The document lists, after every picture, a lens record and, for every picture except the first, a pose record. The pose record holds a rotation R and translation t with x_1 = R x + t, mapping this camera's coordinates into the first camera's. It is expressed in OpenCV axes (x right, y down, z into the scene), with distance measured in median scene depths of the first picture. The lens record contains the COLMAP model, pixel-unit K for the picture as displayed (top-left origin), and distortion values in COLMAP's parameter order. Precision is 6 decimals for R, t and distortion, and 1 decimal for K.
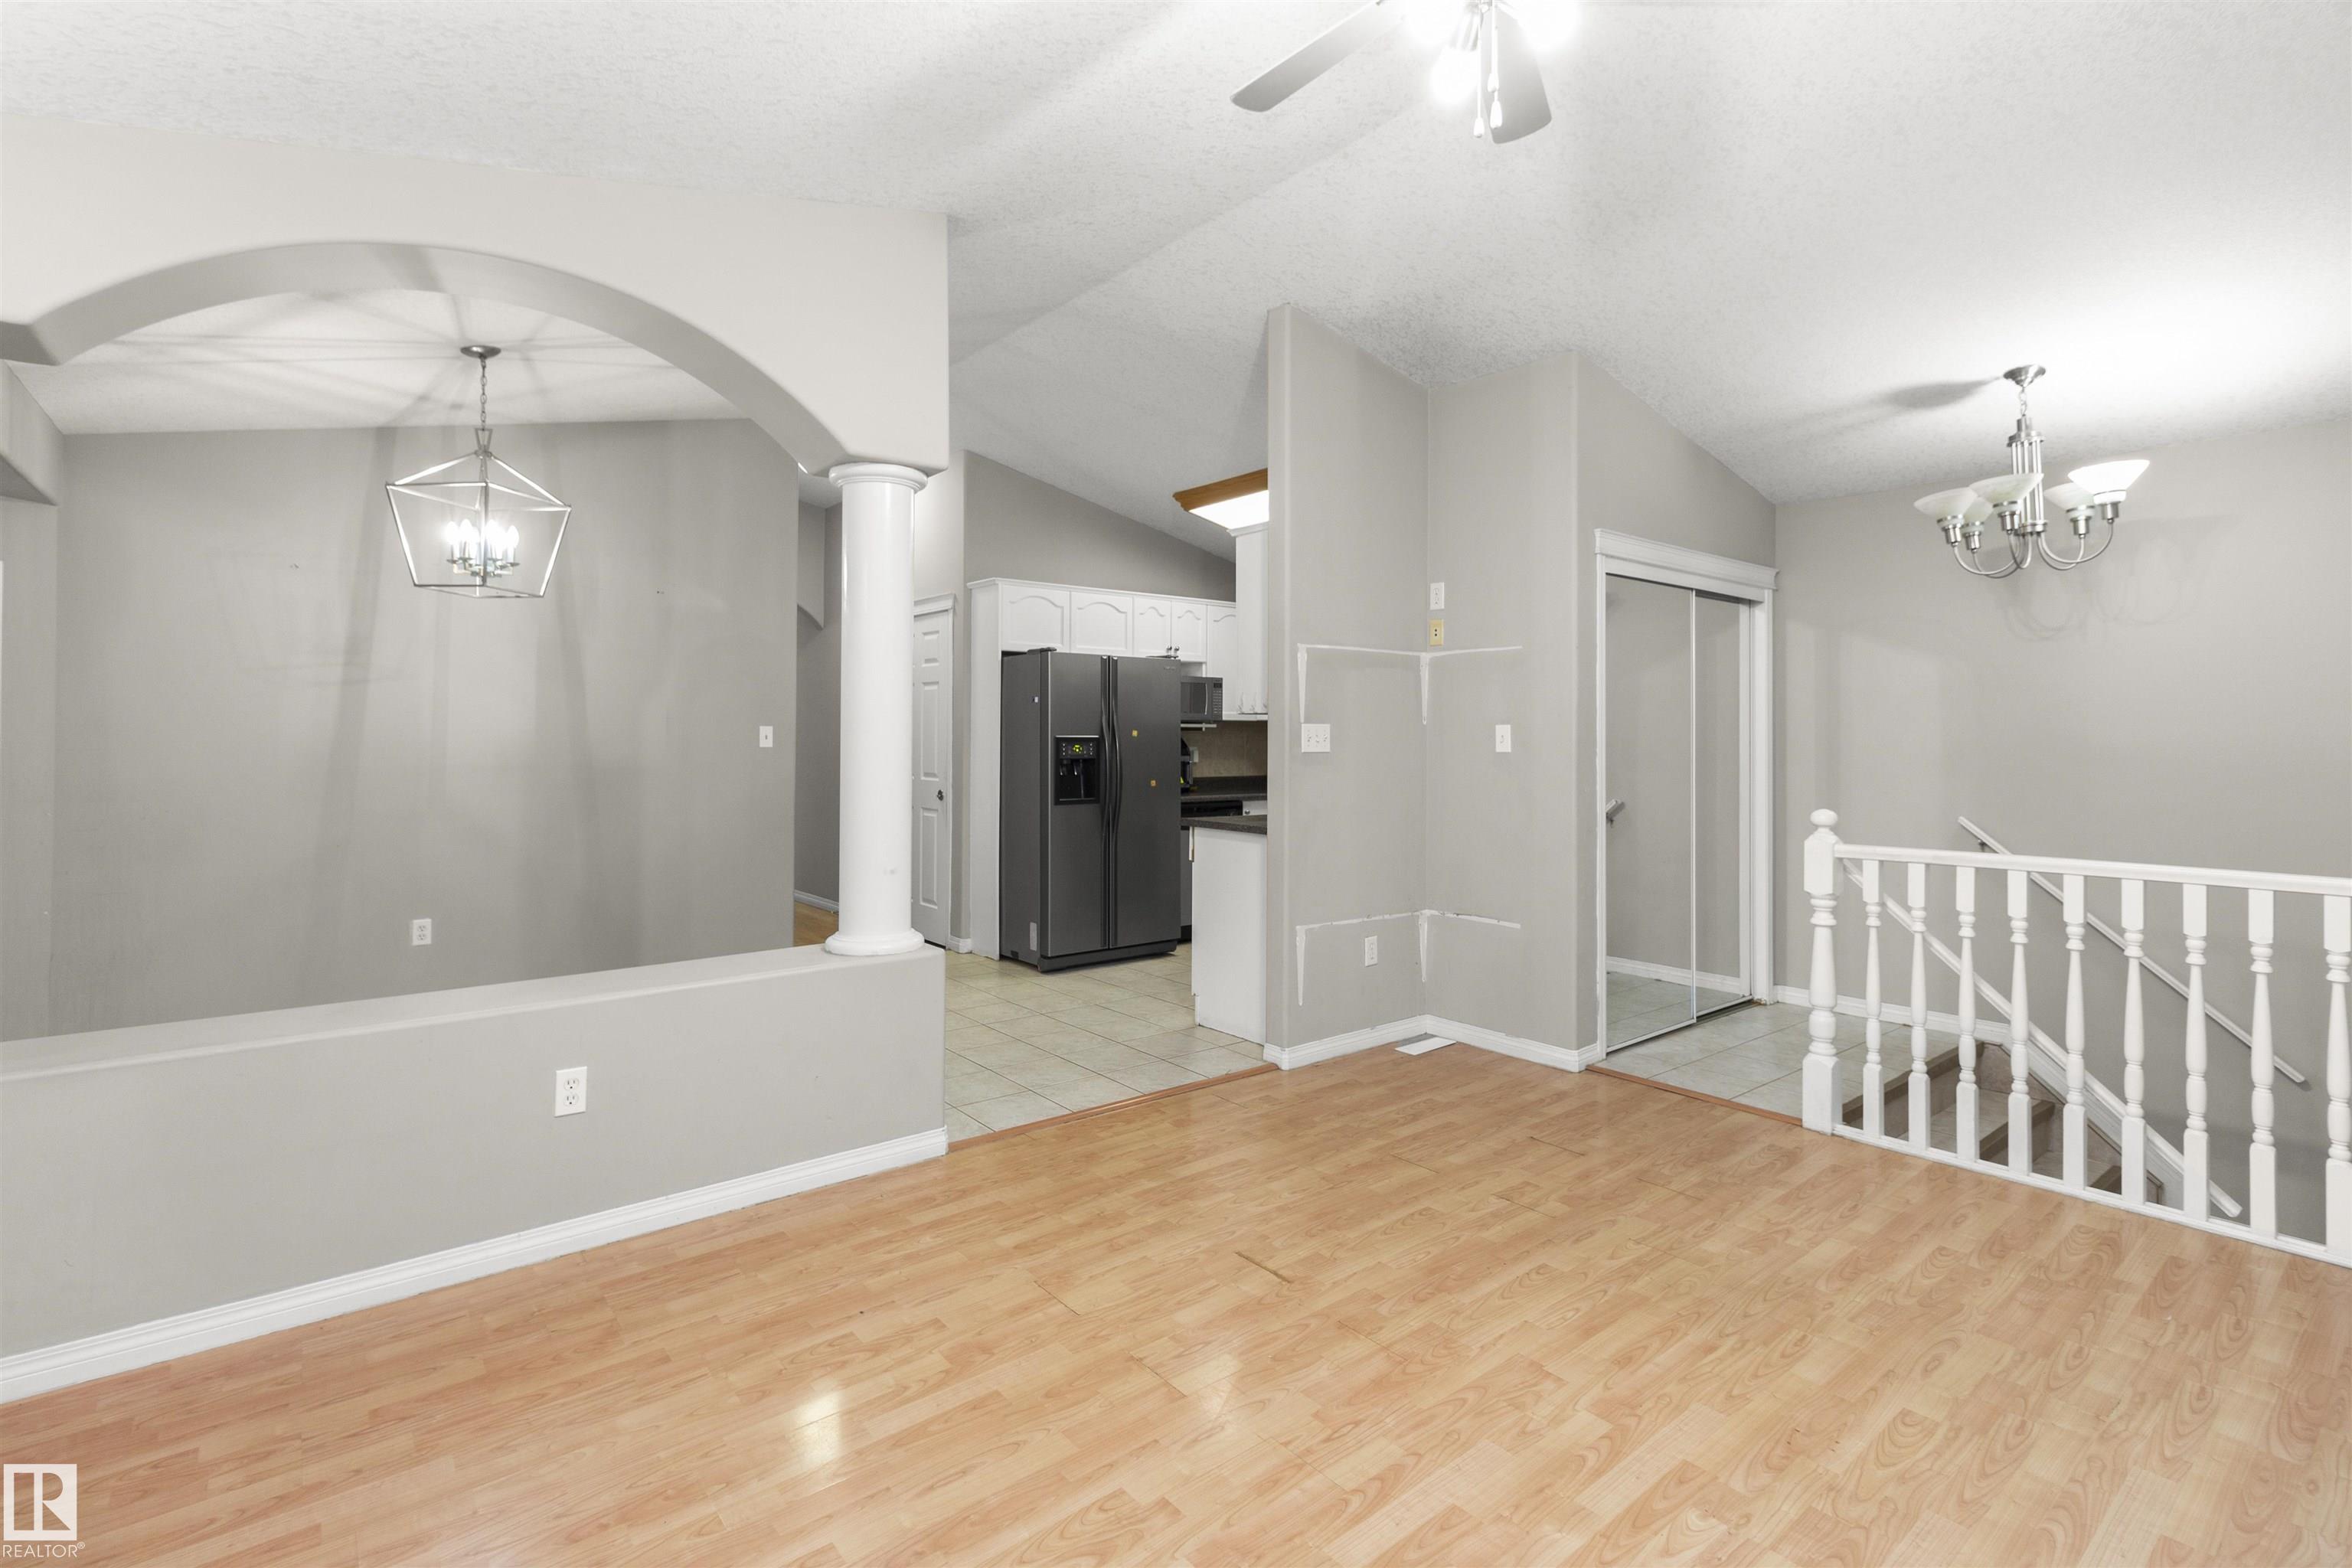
lens RADIAL K [[1083.7, 0, 1181.5], [0, 1083.7, 732.6], [0, 0, 1]] dist [0.001590, -0.000114]
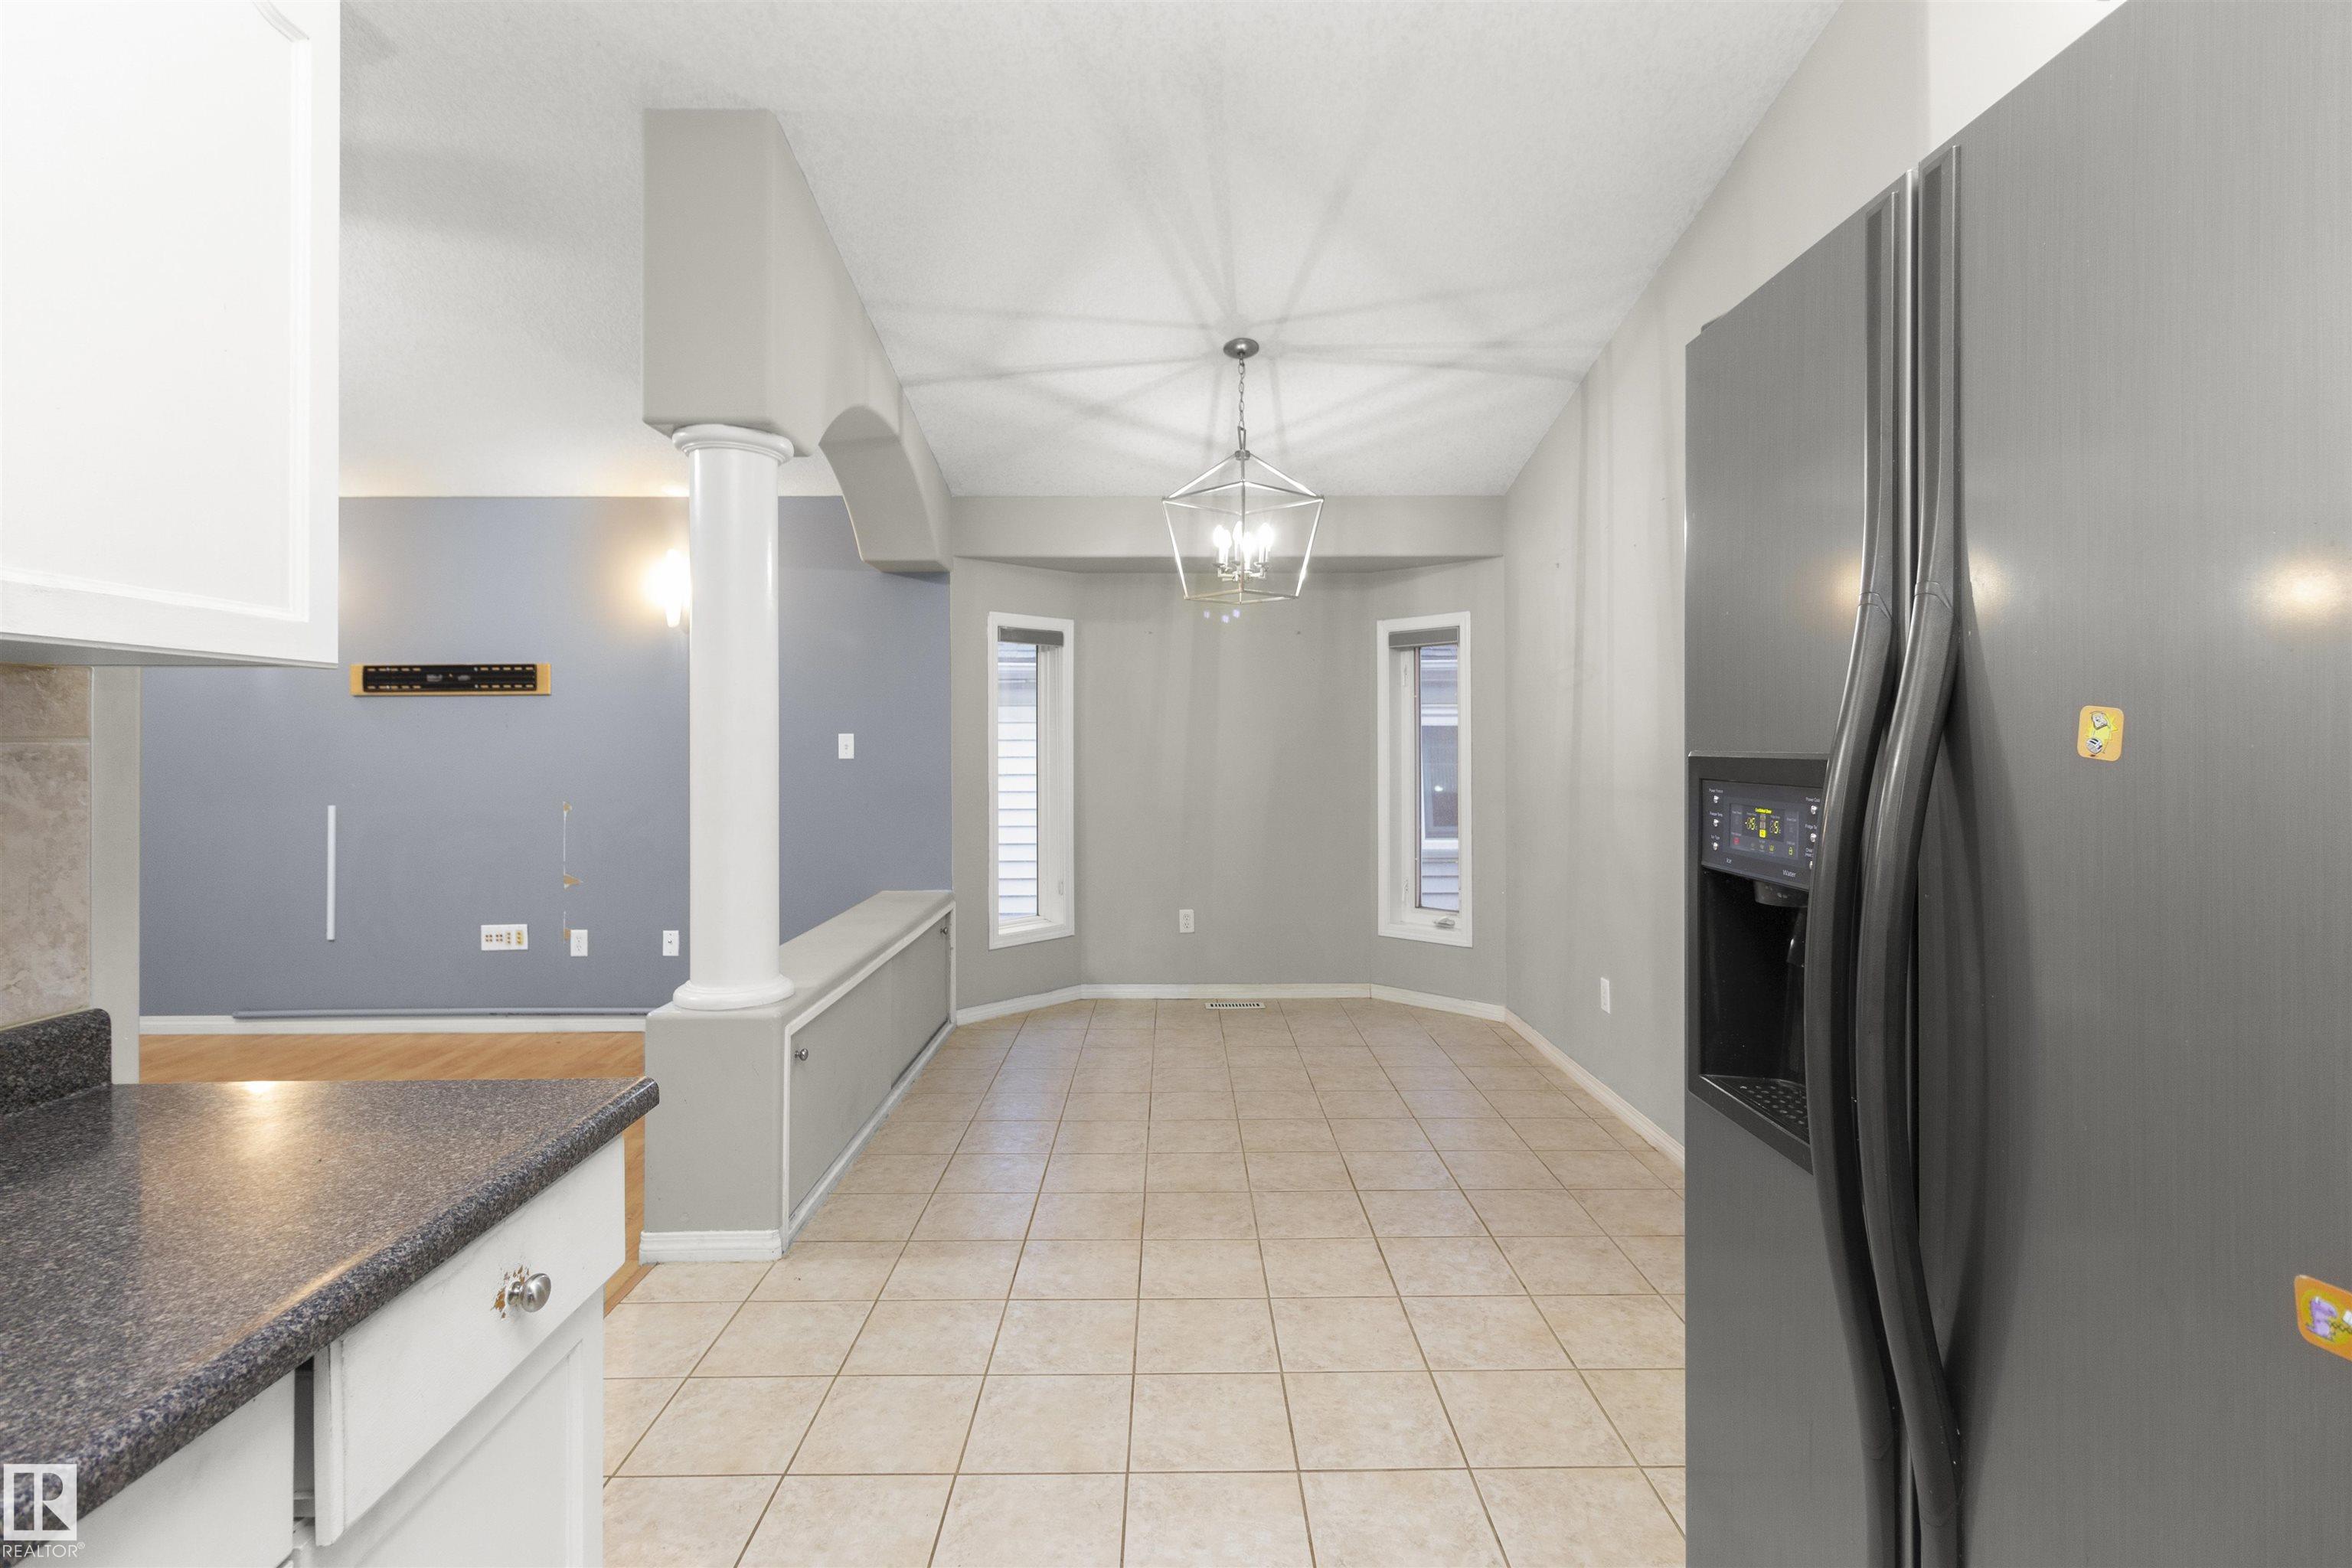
lens RADIAL K [[1083.7, 0, 1193.2], [0, 1083.7, 736.6], [0, 0, 1]] dist [0.001590, -0.000114]
pose [[-0.612916, -0.005918, -0.790126, 0.173235], [0.004177, 0.999934, -0.010730, 0.003898], [0.790137, -0.009877, -0.612851, 1.911606]]
